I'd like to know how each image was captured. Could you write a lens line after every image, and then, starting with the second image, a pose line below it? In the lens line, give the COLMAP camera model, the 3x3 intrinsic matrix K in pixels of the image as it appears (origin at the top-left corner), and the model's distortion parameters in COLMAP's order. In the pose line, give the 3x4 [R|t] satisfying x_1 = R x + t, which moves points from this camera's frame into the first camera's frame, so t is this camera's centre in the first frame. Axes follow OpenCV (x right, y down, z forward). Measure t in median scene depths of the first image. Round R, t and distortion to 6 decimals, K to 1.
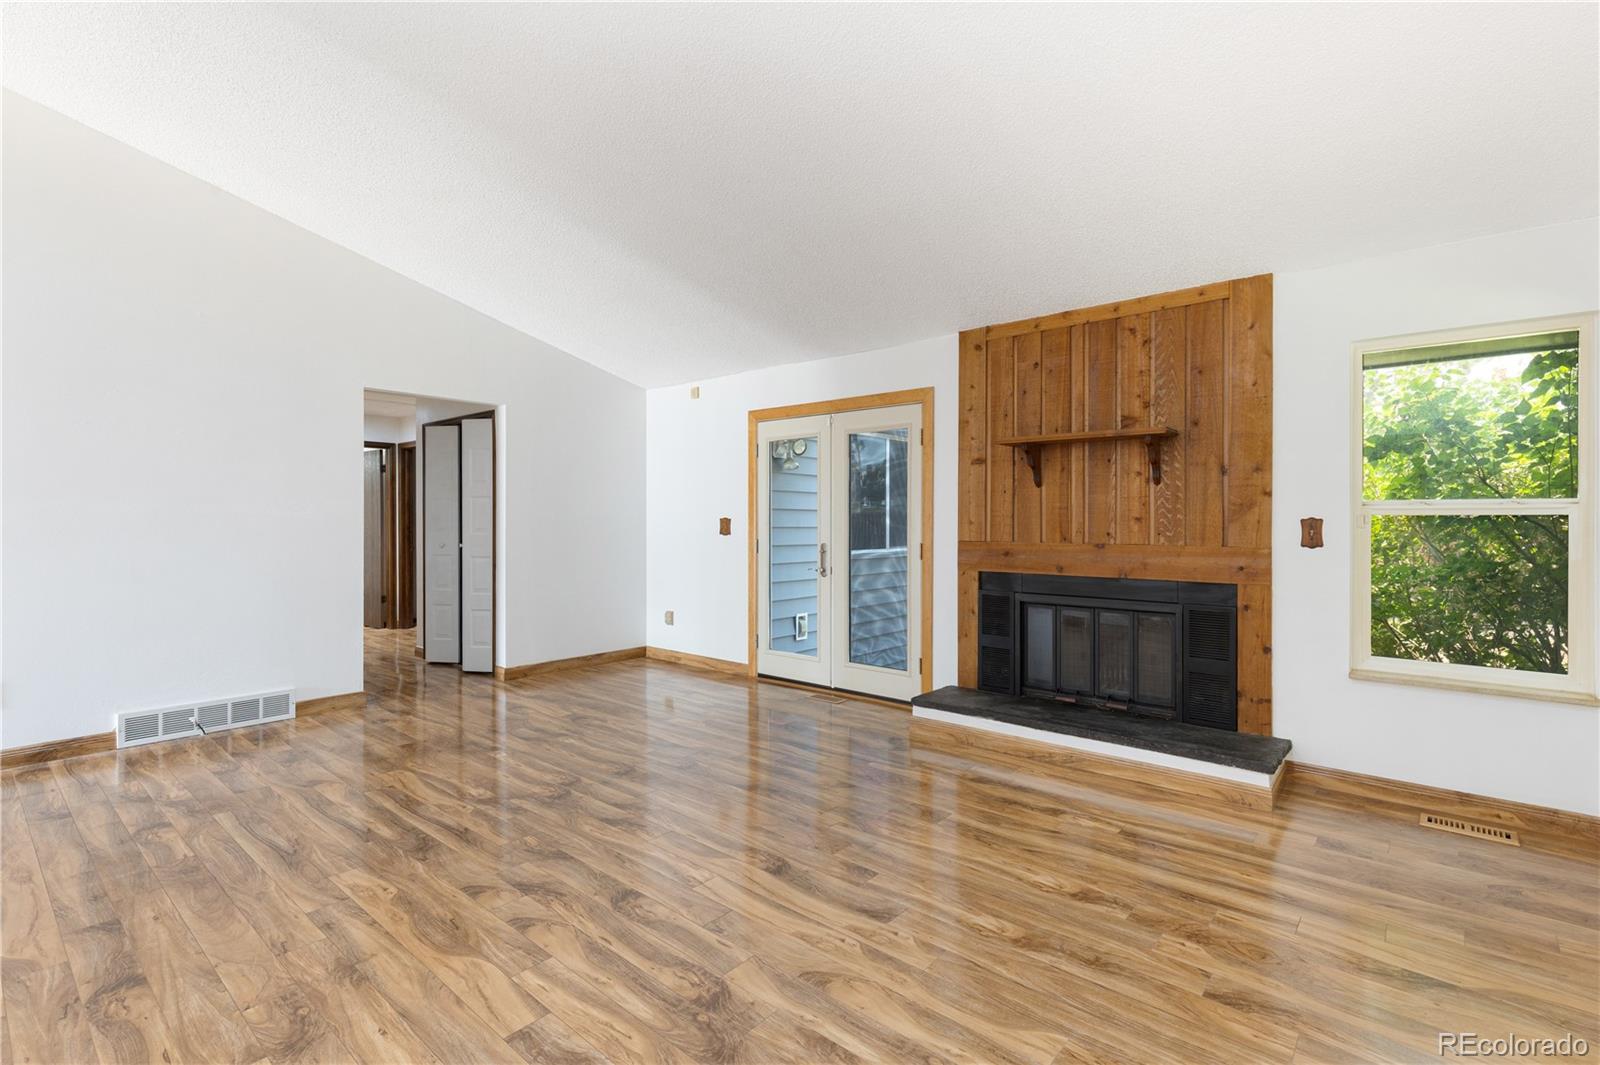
lens RADIAL K [[737.6, 0, 803.6], [0, 737.6, 531.8], [0, 0, 1]] dist [0.003980, -0.000069]
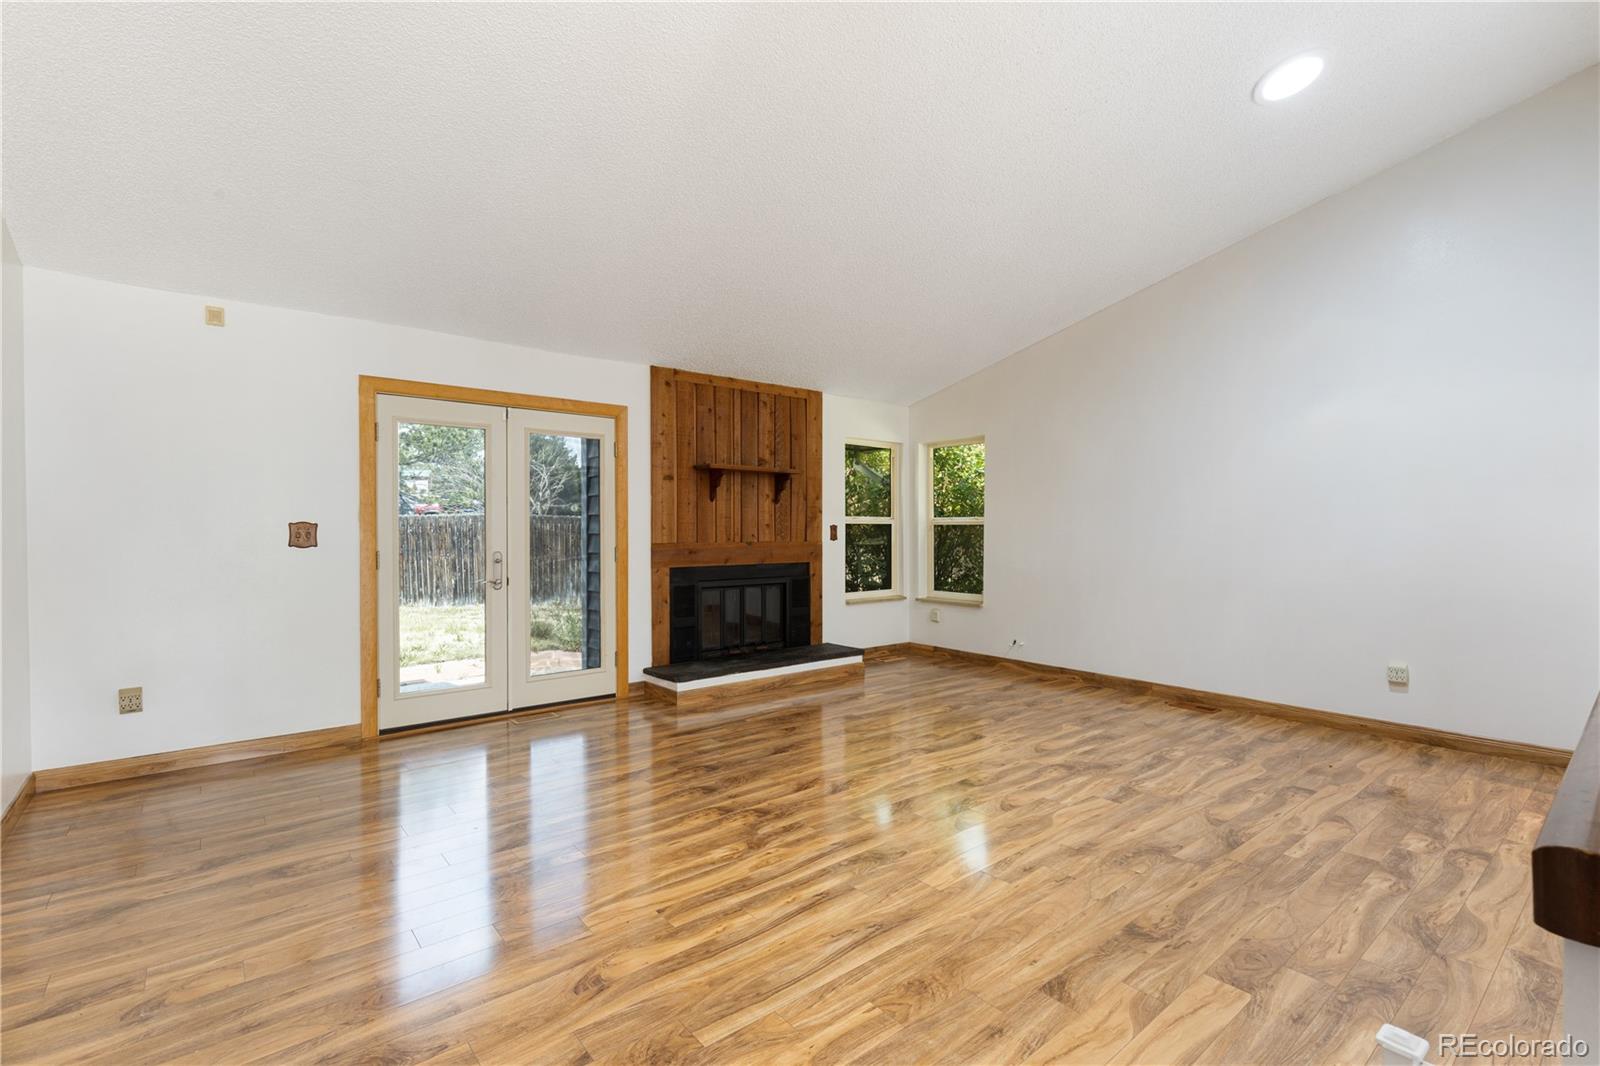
lens RADIAL K [[732.8, 0, 805.3], [0, 732.8, 547.0], [0, 0, 1]] dist [0.012785, -0.000216]
pose [[0.170703, -0.027611, 0.984936, -1.064453], [0.015329, 0.999561, 0.025365, -0.009346], [-0.985203, 0.010769, 0.171051, 0.659515]]
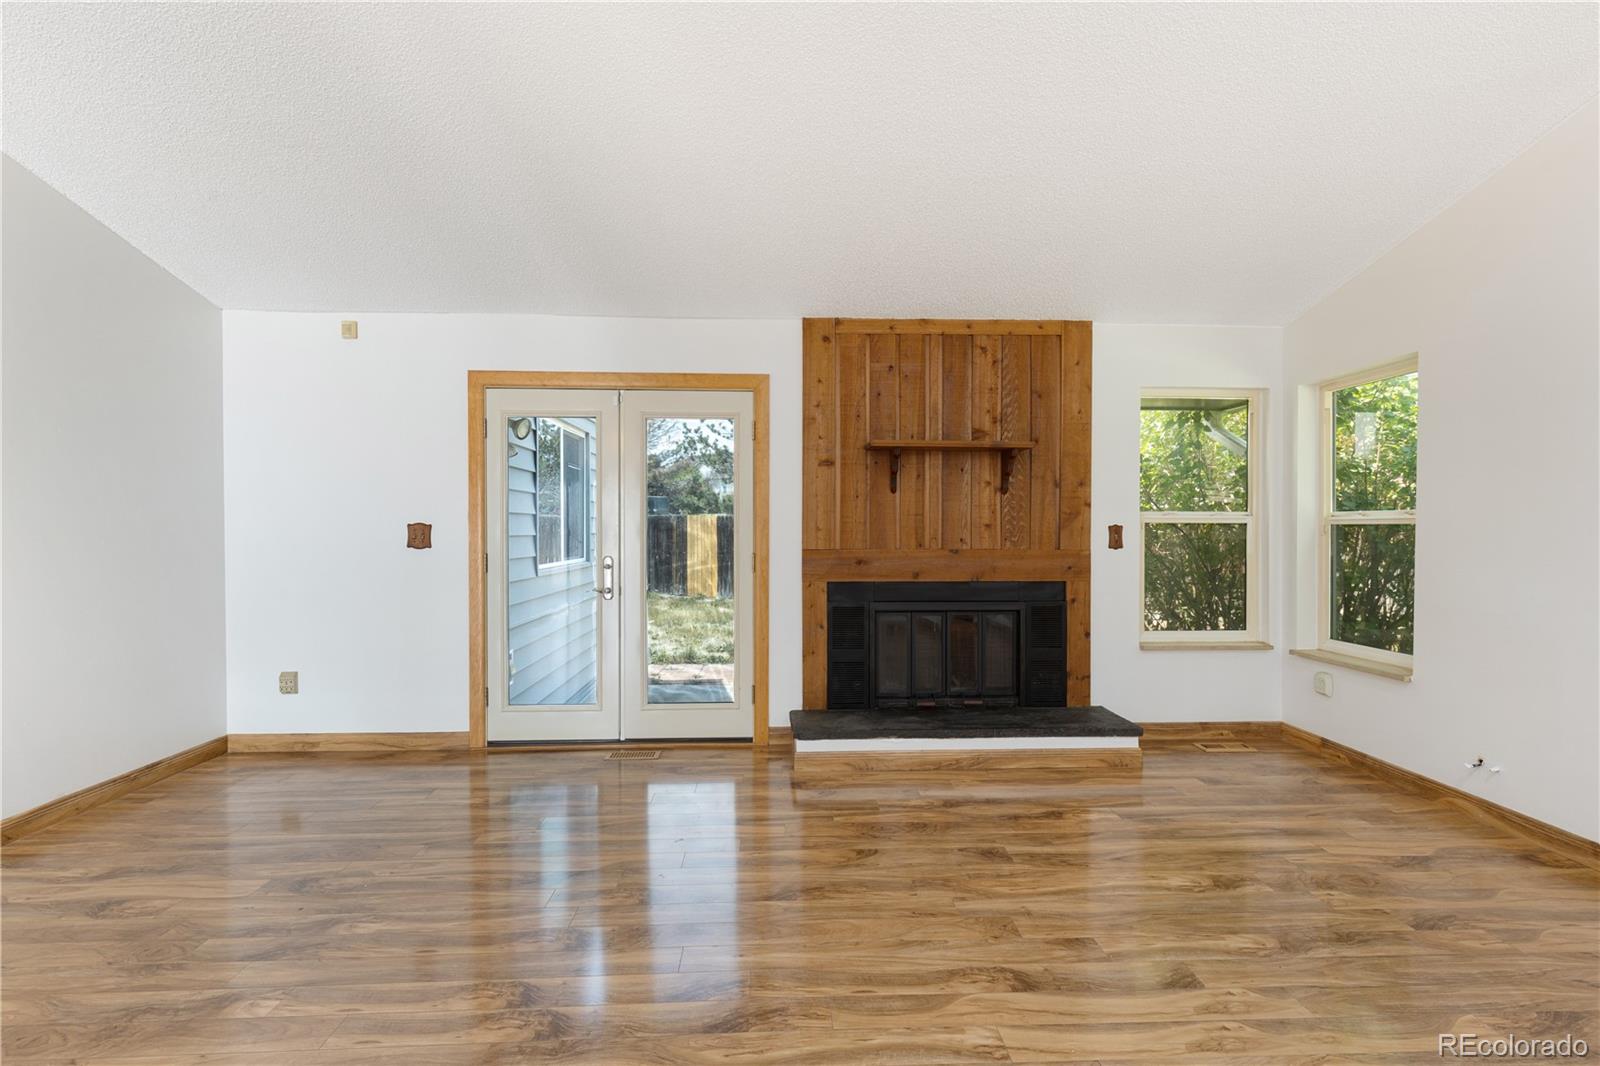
lens RADIAL K [[739.3, 0, 804.4], [0, 739.3, 541.6], [0, 0, 1]] dist [0.005038, 0.000106]
pose [[0.728574, -0.014349, 0.684817, -0.482870], [0.010800, 0.999897, 0.009461, -0.006953], [-0.684882, 0.000503, 0.728654, 0.398611]]
